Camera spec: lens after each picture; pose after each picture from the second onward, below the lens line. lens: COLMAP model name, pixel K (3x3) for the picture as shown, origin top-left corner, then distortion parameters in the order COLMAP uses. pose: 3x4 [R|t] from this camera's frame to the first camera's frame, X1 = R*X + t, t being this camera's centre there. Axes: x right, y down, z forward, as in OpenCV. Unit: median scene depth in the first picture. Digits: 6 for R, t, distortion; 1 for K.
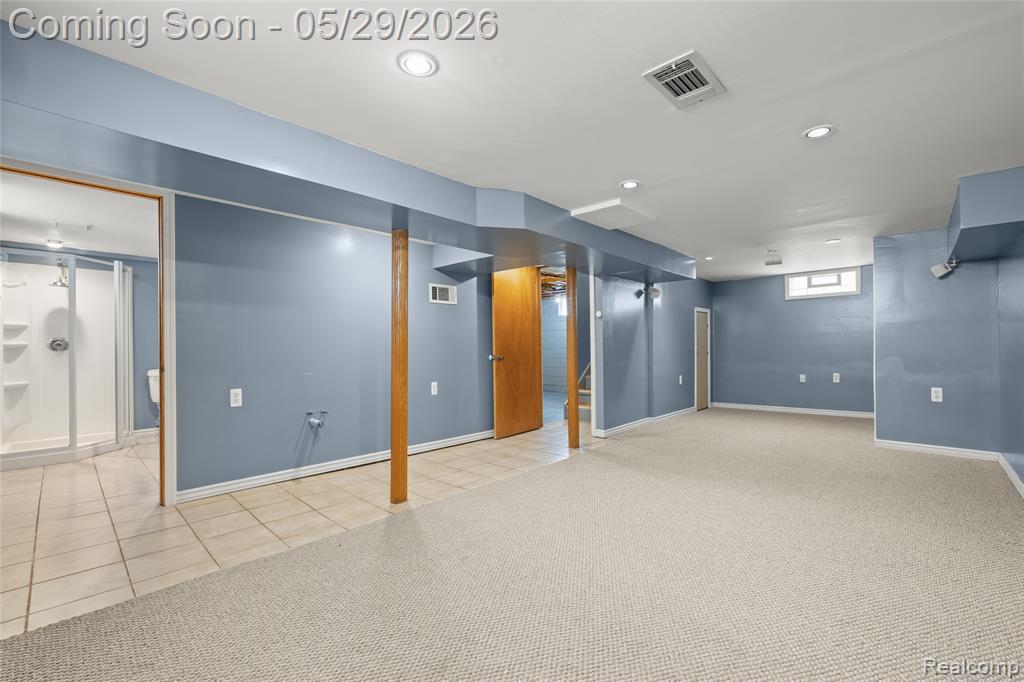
lens RADIAL K [[439.9, 0, 512.0], [0, 439.9, 341.0], [0, 0, 1]] dist [0.001818, 0.000092]
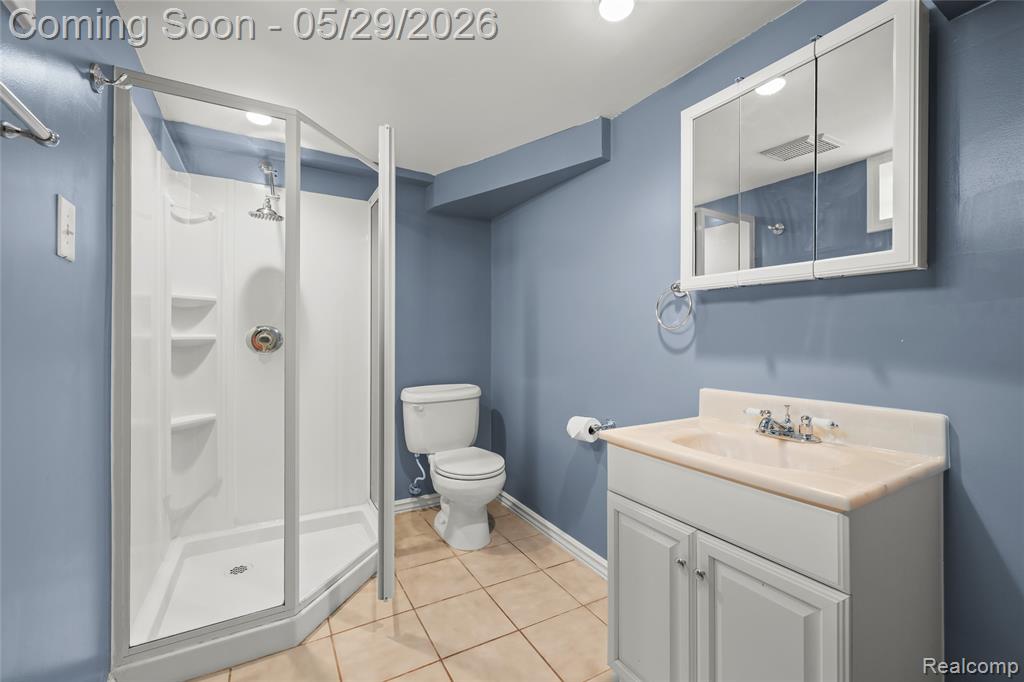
lens RADIAL K [[439.9, 0, 512.0], [0, 439.9, 341.0], [0, 0, 1]] dist [0.001818, 0.000092]
pose [[0.956395, 0.012100, -0.291825, -0.631156], [-0.011062, 0.999925, 0.005208, 0.004416], [0.291866, -0.001752, 0.956458, 0.620569]]
